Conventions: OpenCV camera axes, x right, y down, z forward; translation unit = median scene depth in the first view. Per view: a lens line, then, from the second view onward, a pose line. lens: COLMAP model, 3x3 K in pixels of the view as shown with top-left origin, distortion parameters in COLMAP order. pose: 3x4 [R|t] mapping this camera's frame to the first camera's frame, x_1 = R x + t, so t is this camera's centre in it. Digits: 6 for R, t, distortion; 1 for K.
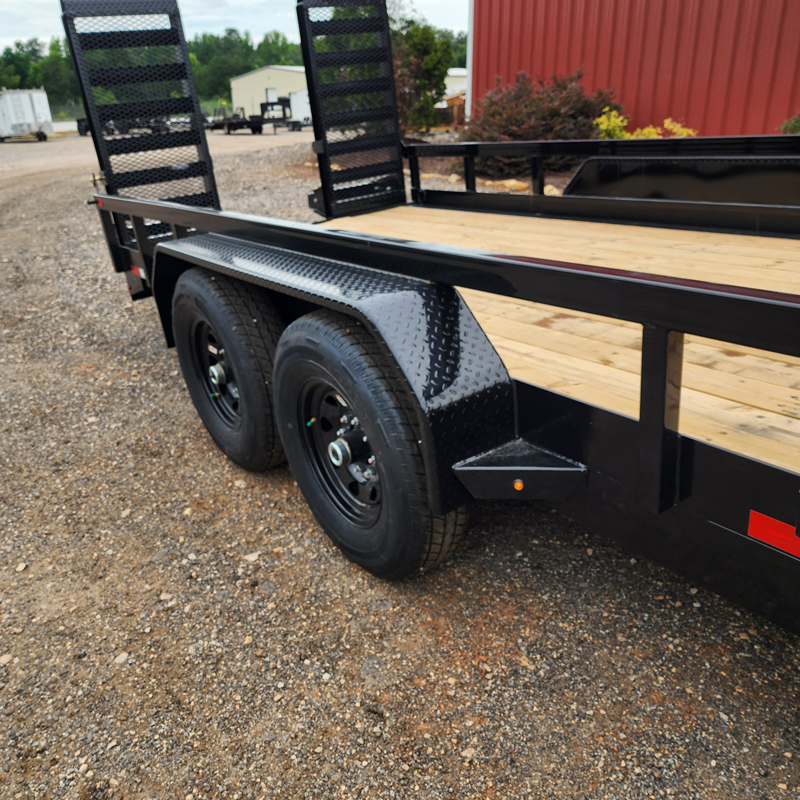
lens RADIAL K [[701.4, 0, 390.2], [0, 701.4, 398.1], [0, 0, 1]] dist [0.089170, -0.097309]
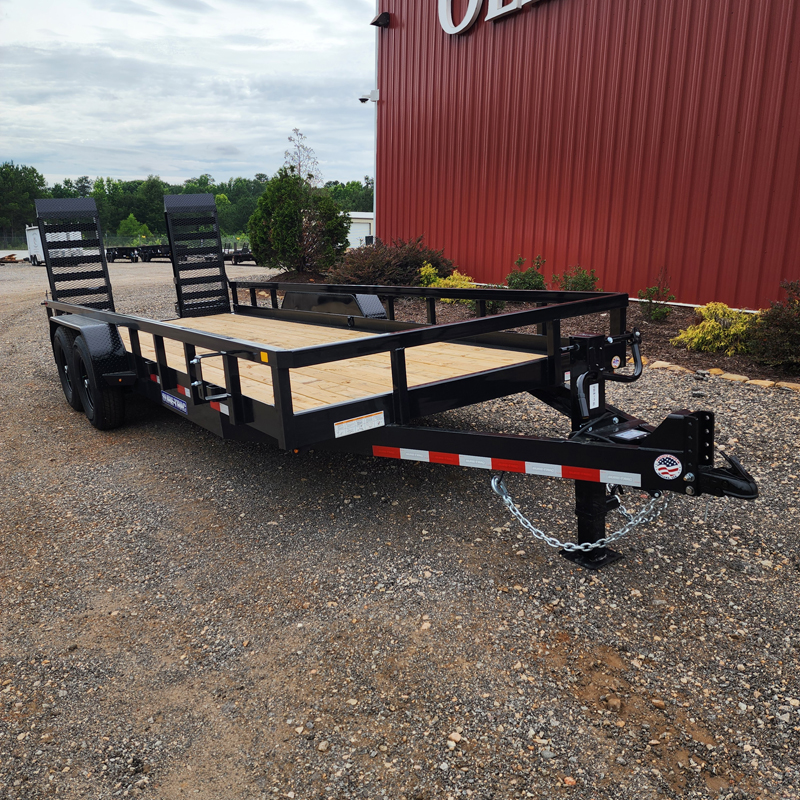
lens RADIAL K [[701.4, 0, 390.2], [0, 701.4, 398.1], [0, 0, 1]] dist [0.089170, -0.097309]
pose [[0.999145, 0.033863, -0.023713, 0.473982], [-0.037423, 0.984600, -0.170771, 0.225584], [0.017565, 0.171512, 0.985025, -0.703145]]
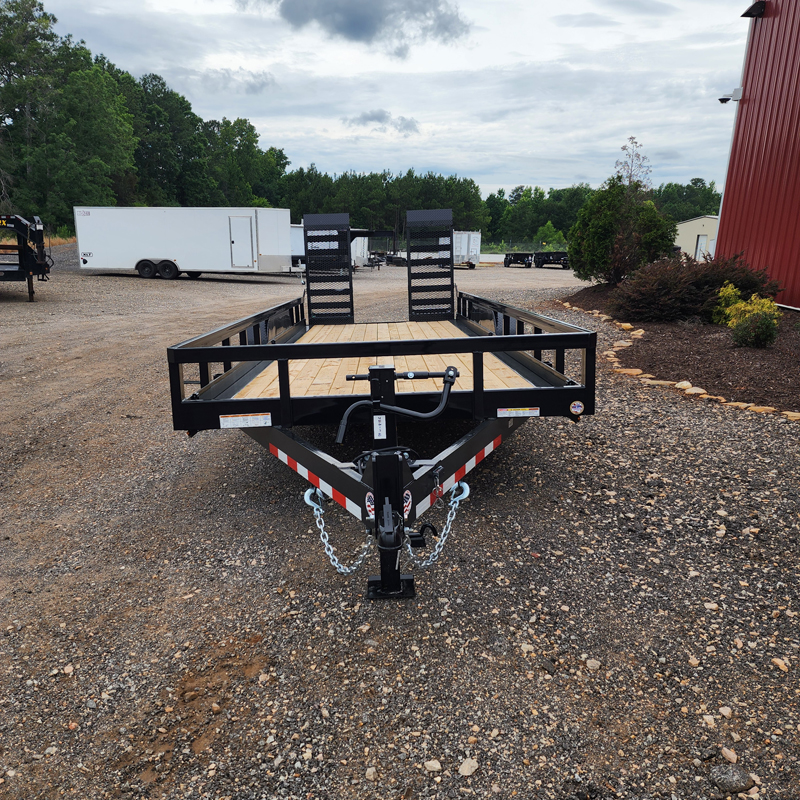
lens RADIAL K [[708.7, 0, 375.2], [0, 708.7, 400.6], [0, 0, 1]] dist [0.010160, -0.006998]
pose [[0.809299, 0.179701, -0.559235, 0.945056], [-0.271228, 0.958807, -0.084411, 0.148191], [0.521029, 0.219993, 0.824701, -0.619503]]
